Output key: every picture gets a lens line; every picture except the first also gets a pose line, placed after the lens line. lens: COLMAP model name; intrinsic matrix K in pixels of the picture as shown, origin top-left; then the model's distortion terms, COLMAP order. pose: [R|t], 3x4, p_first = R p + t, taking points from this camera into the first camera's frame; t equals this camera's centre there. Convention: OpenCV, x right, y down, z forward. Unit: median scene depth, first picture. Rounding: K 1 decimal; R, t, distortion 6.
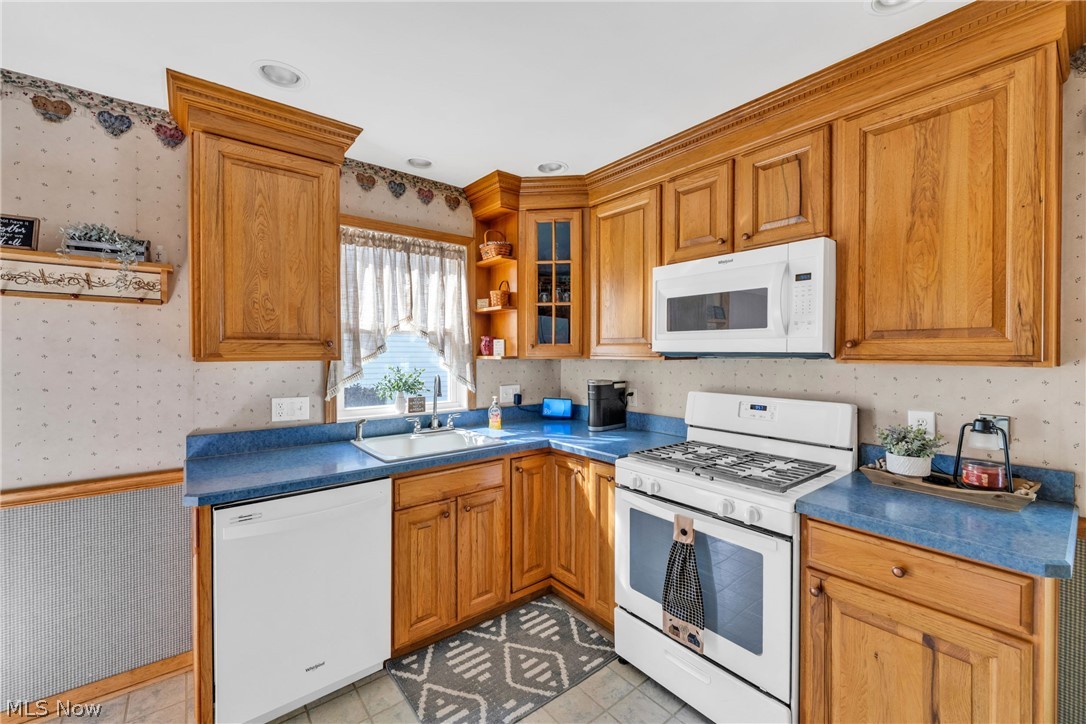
lens RADIAL K [[442.4, 0, 544.5], [0, 442.4, 355.5], [0, 0, 1]] dist [0.001094, -0.000519]
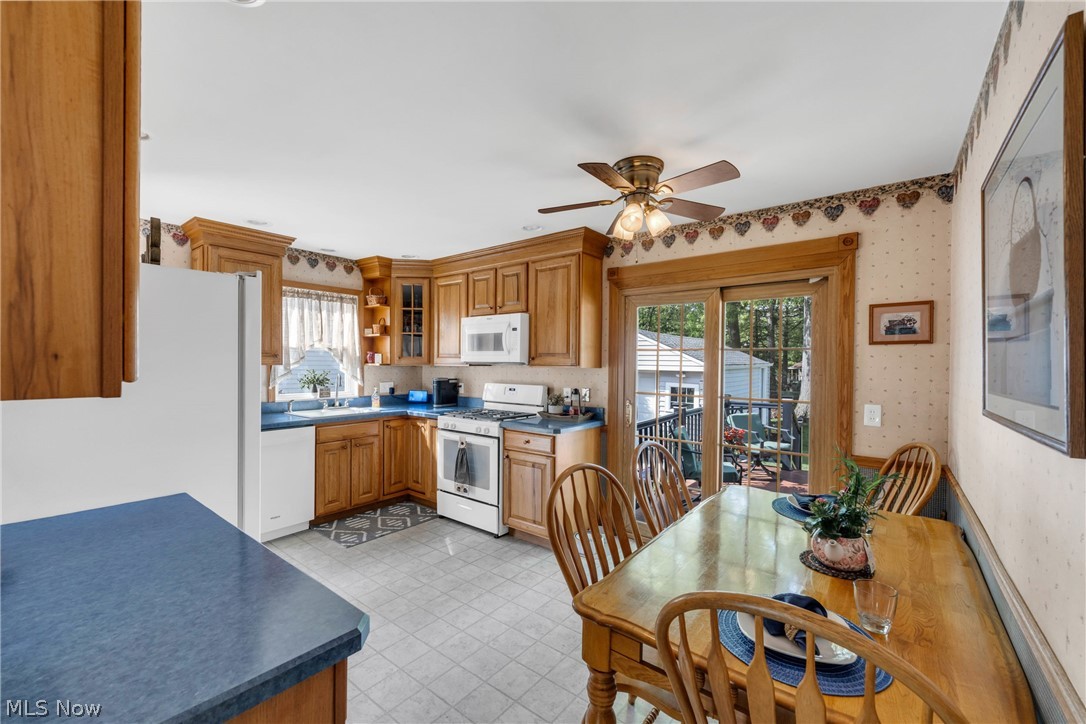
lens RADIAL K [[442.4, 0, 548.5], [0, 442.4, 367.4], [0, 0, 1]] dist [0.001094, -0.000519]
pose [[0.973938, 0.004265, 0.226776, 0.189250], [-0.005103, 0.999982, 0.003108, 0.009288], [-0.226759, -0.004184, 0.973942, -1.014670]]
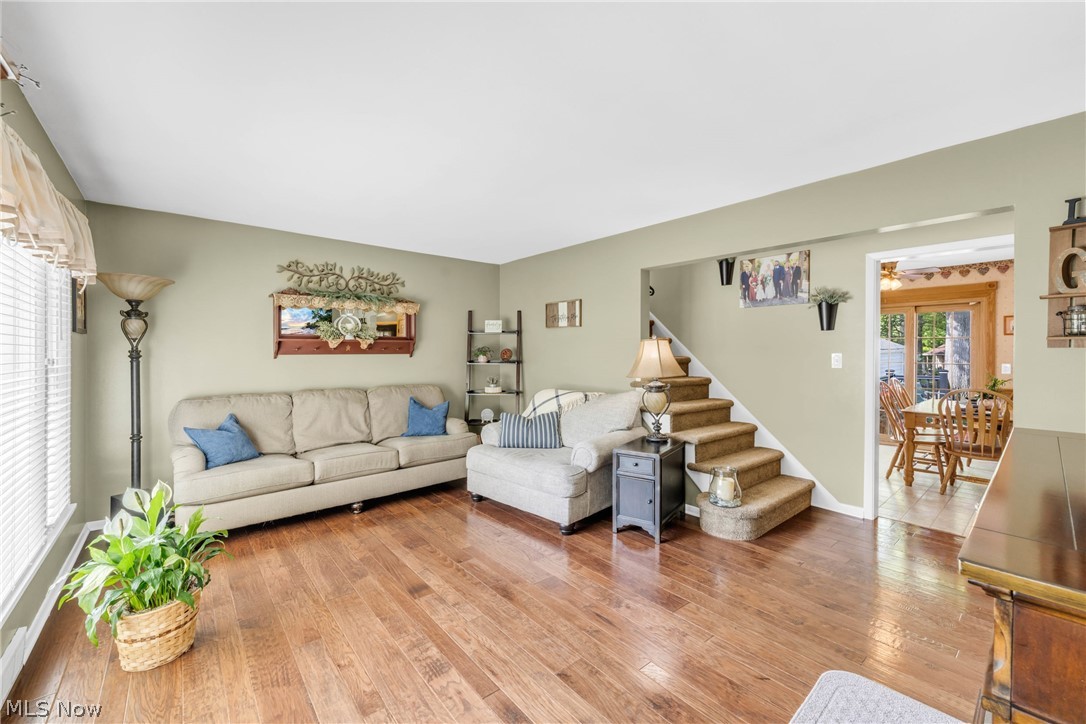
lens RADIAL K [[442.4, 0, 548.6], [0, 442.4, 355.0], [0, 0, 1]] dist [0.001094, -0.000519]
pose [[0.999078, -0.001756, 0.042894, -1.455574], [0.001726, 0.999998, 0.000735, 0.056918], [-0.042895, -0.000660, 0.999079, -2.508829]]
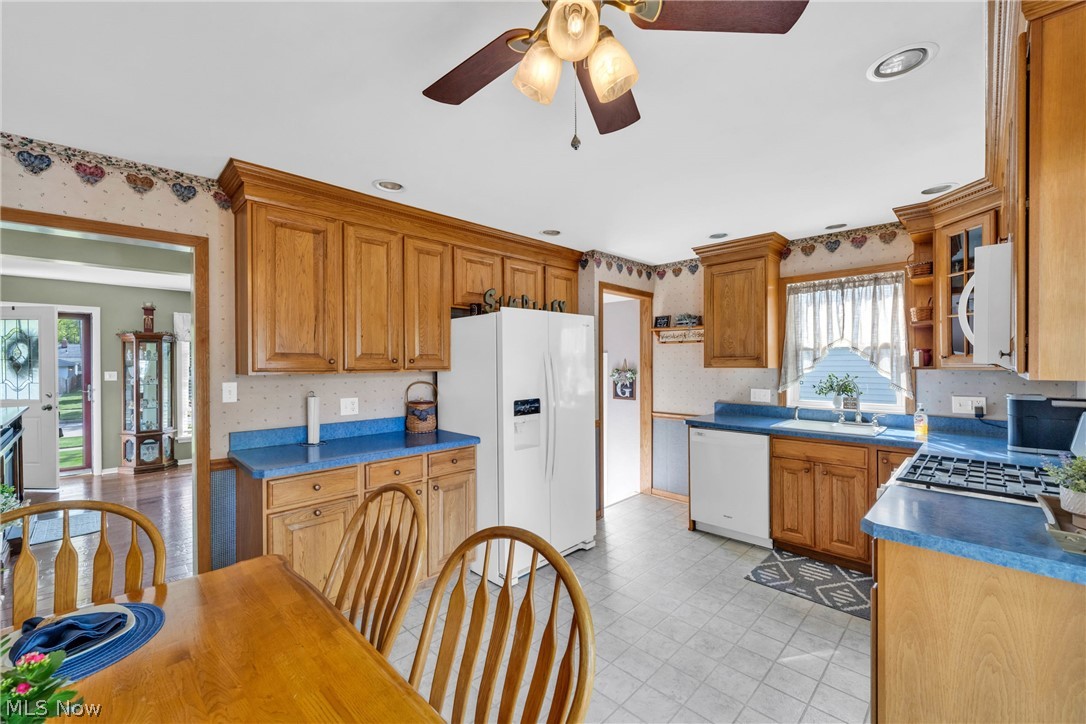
lens RADIAL K [[442.4, 0, 546.0], [0, 442.4, 365.2], [0, 0, 1]] dist [0.001094, -0.000519]
pose [[0.108395, 0.003681, -0.994101, 1.176544], [-0.004400, 0.999985, 0.003223, -0.002876], [0.994098, 0.004024, 0.108410, -0.053923]]
